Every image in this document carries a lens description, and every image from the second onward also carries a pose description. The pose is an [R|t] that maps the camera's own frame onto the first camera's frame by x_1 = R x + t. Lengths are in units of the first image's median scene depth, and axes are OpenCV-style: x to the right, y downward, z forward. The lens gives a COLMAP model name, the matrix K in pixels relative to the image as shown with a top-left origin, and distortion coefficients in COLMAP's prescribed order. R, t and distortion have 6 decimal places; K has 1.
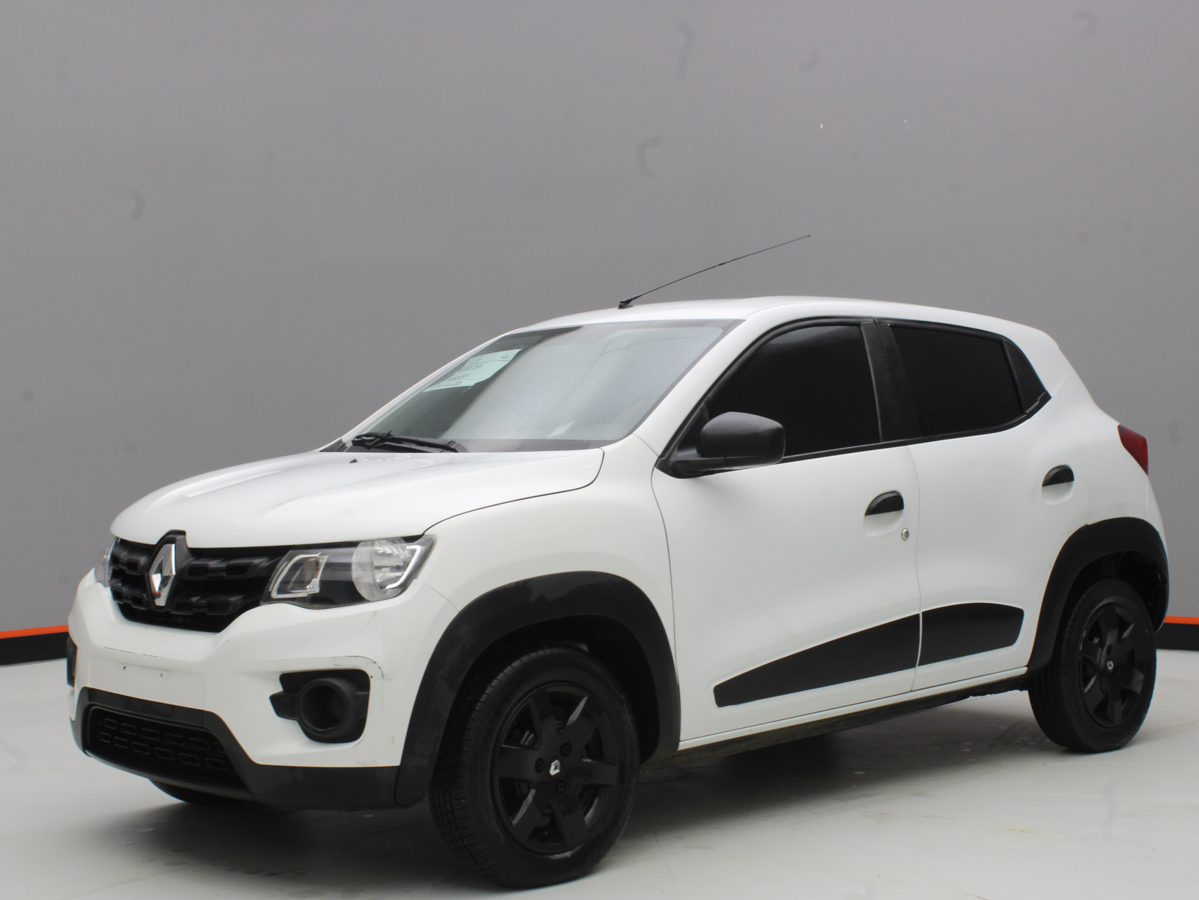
lens RADIAL K [[1895.3, 0, 599.5], [0, 1895.3, 450.0], [0, 0, 1]] dist [-0.064950, 0.043957]
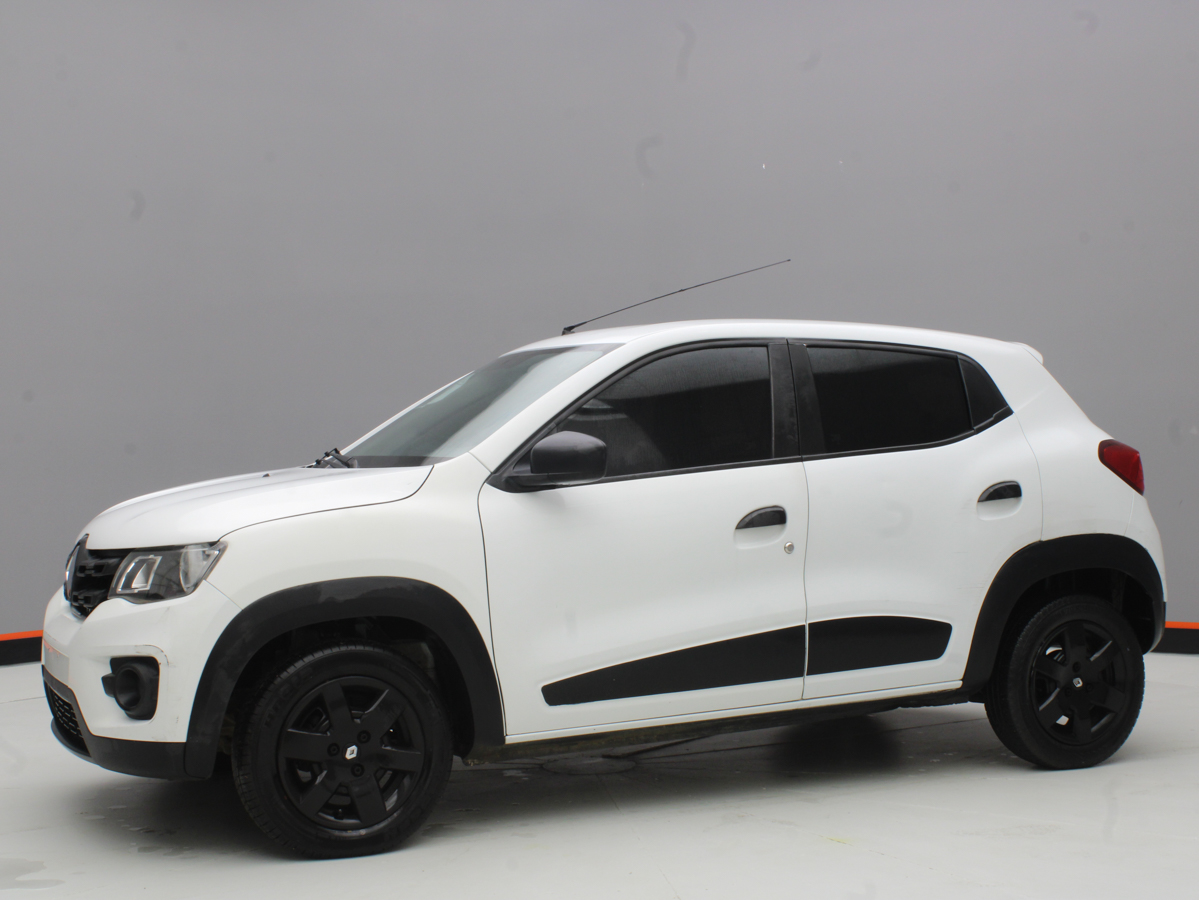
lens RADIAL K [[1763.4, 0, 599.5], [0, 1763.4, 450.0], [0, 0, 1]] dist [-0.090712, 0.118470]
pose [[0.951637, -0.000895, -0.307223, 0.399509], [-0.000734, 0.999986, -0.005186, -0.004185], [0.307224, 0.005161, 0.951623, 0.057462]]
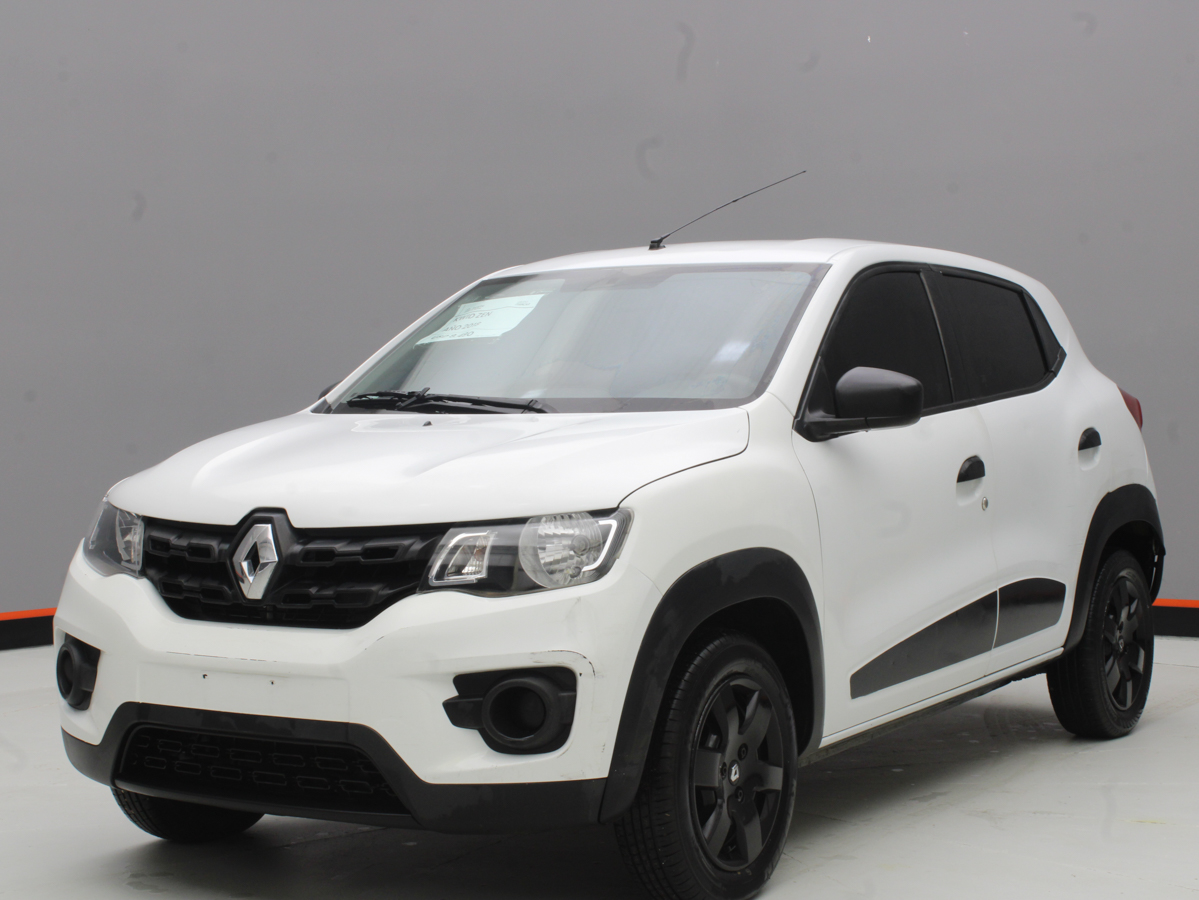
lens RADIAL K [[2163.0, 0, 599.5], [0, 2163.0, 450.0], [0, 0, 1]] dist [-0.023676, -0.045609]
pose [[0.968497, -0.005978, 0.248953, -0.306568], [0.002631, 0.999902, 0.013776, 0.004609], [-0.249011, -0.012687, 0.968418, 0.047223]]
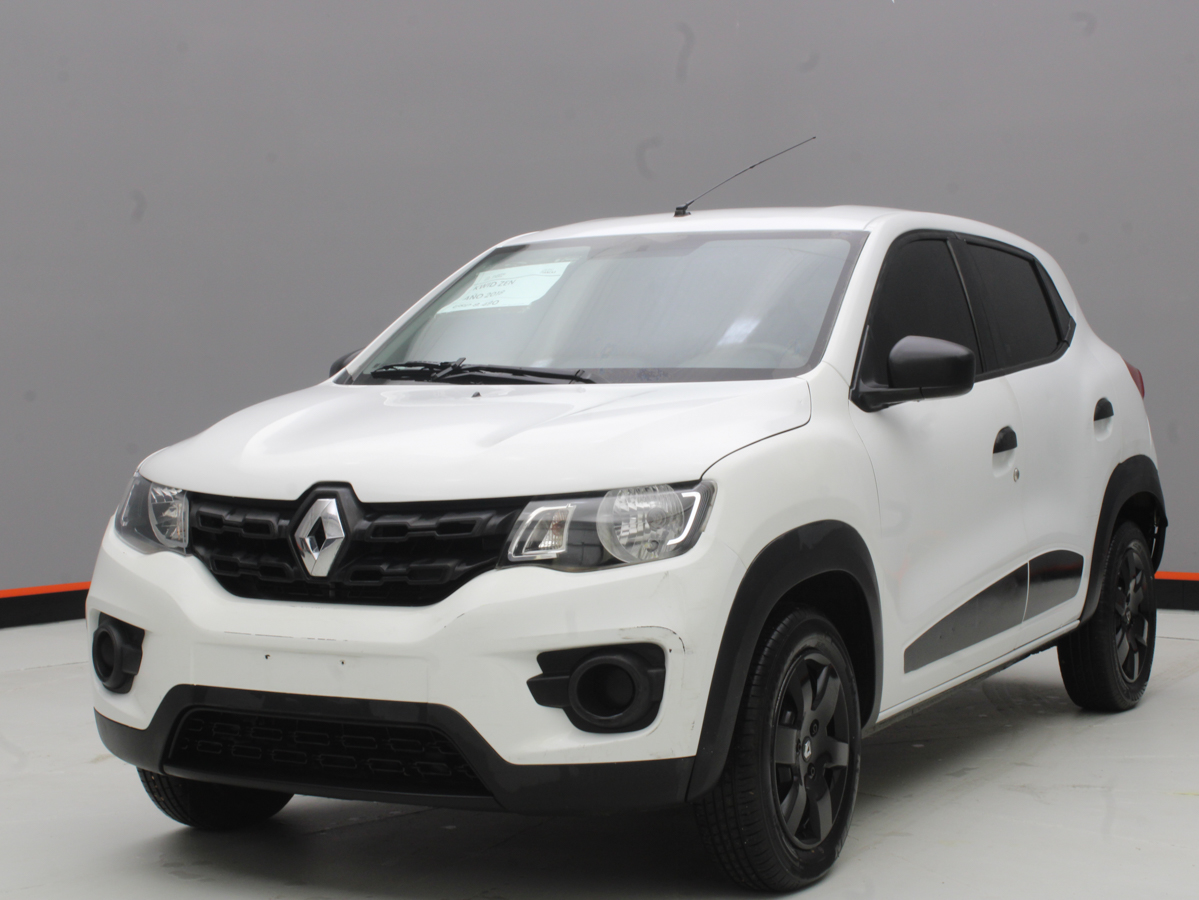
lens RADIAL K [[2208.3, 0, 599.5], [0, 2208.3, 450.0], [0, 0, 1]] dist [-0.022000, 0.033763]
pose [[0.950702, -0.012930, 0.309837, -0.389386], [0.005299, 0.999662, 0.025458, 0.005867], [-0.310061, -0.022561, 0.950449, 0.075967]]
